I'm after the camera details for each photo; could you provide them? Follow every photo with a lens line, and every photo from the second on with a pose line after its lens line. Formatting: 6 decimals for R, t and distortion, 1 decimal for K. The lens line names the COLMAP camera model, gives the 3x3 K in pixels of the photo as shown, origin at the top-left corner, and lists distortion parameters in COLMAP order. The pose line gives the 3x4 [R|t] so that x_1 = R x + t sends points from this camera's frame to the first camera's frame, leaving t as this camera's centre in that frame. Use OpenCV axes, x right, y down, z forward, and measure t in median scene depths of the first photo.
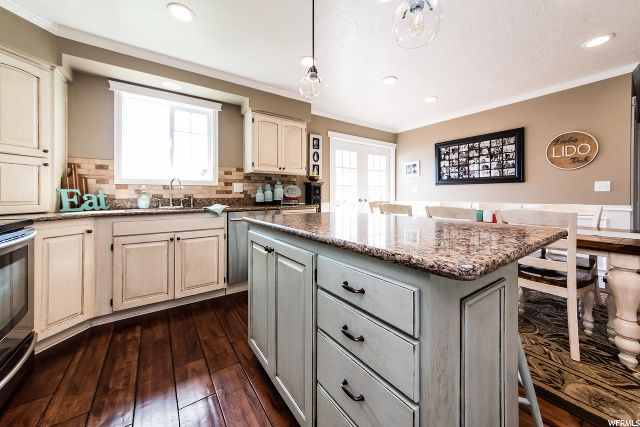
lens RADIAL K [[242.8, 0, 341.6], [0, 242.8, 195.1], [0, 0, 1]] dist [-0.007034, 0.002239]
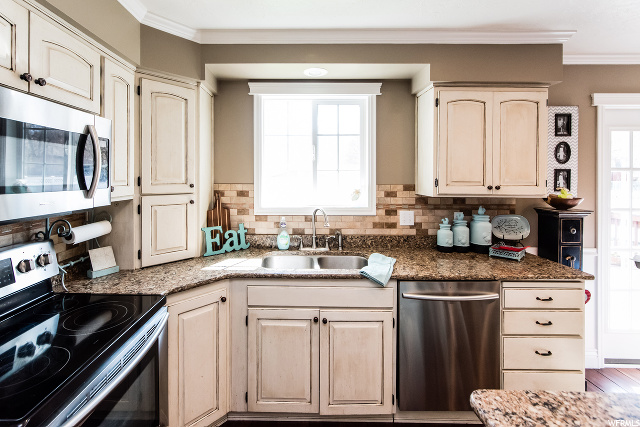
lens RADIAL K [[291.0, 0, 294.5], [0, 291.0, 177.3], [0, 0, 1]] dist [-0.011313, 0.003363]
pose [[0.784330, 0.006764, -0.620307, -0.204725], [0.000707, 0.999930, 0.011797, -0.143118], [0.620343, -0.009691, 0.784270, 0.276213]]
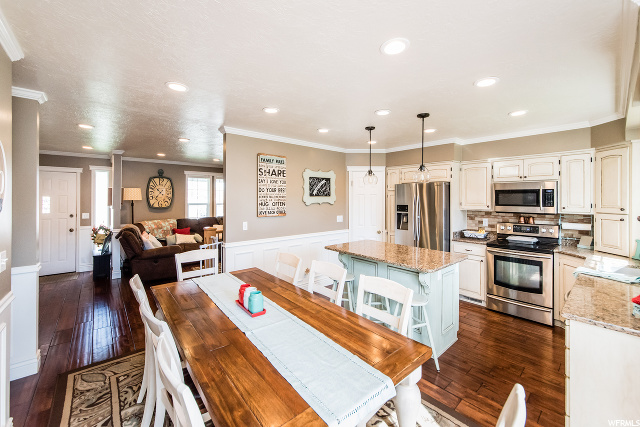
lens RADIAL K [[253.5, 0, 342.7], [0, 253.5, 195.4], [0, 0, 1]] dist [-0.004658, 0.000770]
pose [[-0.991621, -0.009368, -0.128842, 0.302045], [-0.005951, 0.999621, -0.026876, -0.136864], [0.129045, -0.025884, -0.991301, 1.397865]]
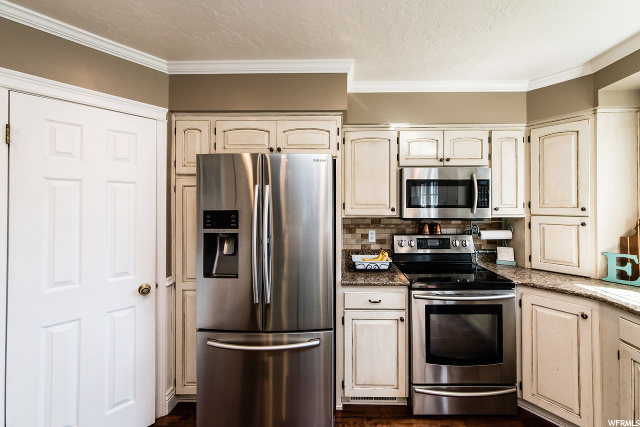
lens RADIAL K [[226.1, 0, 342.0], [0, 226.1, 202.4], [0, 0, 1]] dist [-0.006217, 0.000942]
pose [[-0.608672, -0.005635, -0.793402, 0.002754], [0.010240, 0.999836, -0.014957, -0.131618], [0.793356, -0.017228, -0.608514, 0.508308]]
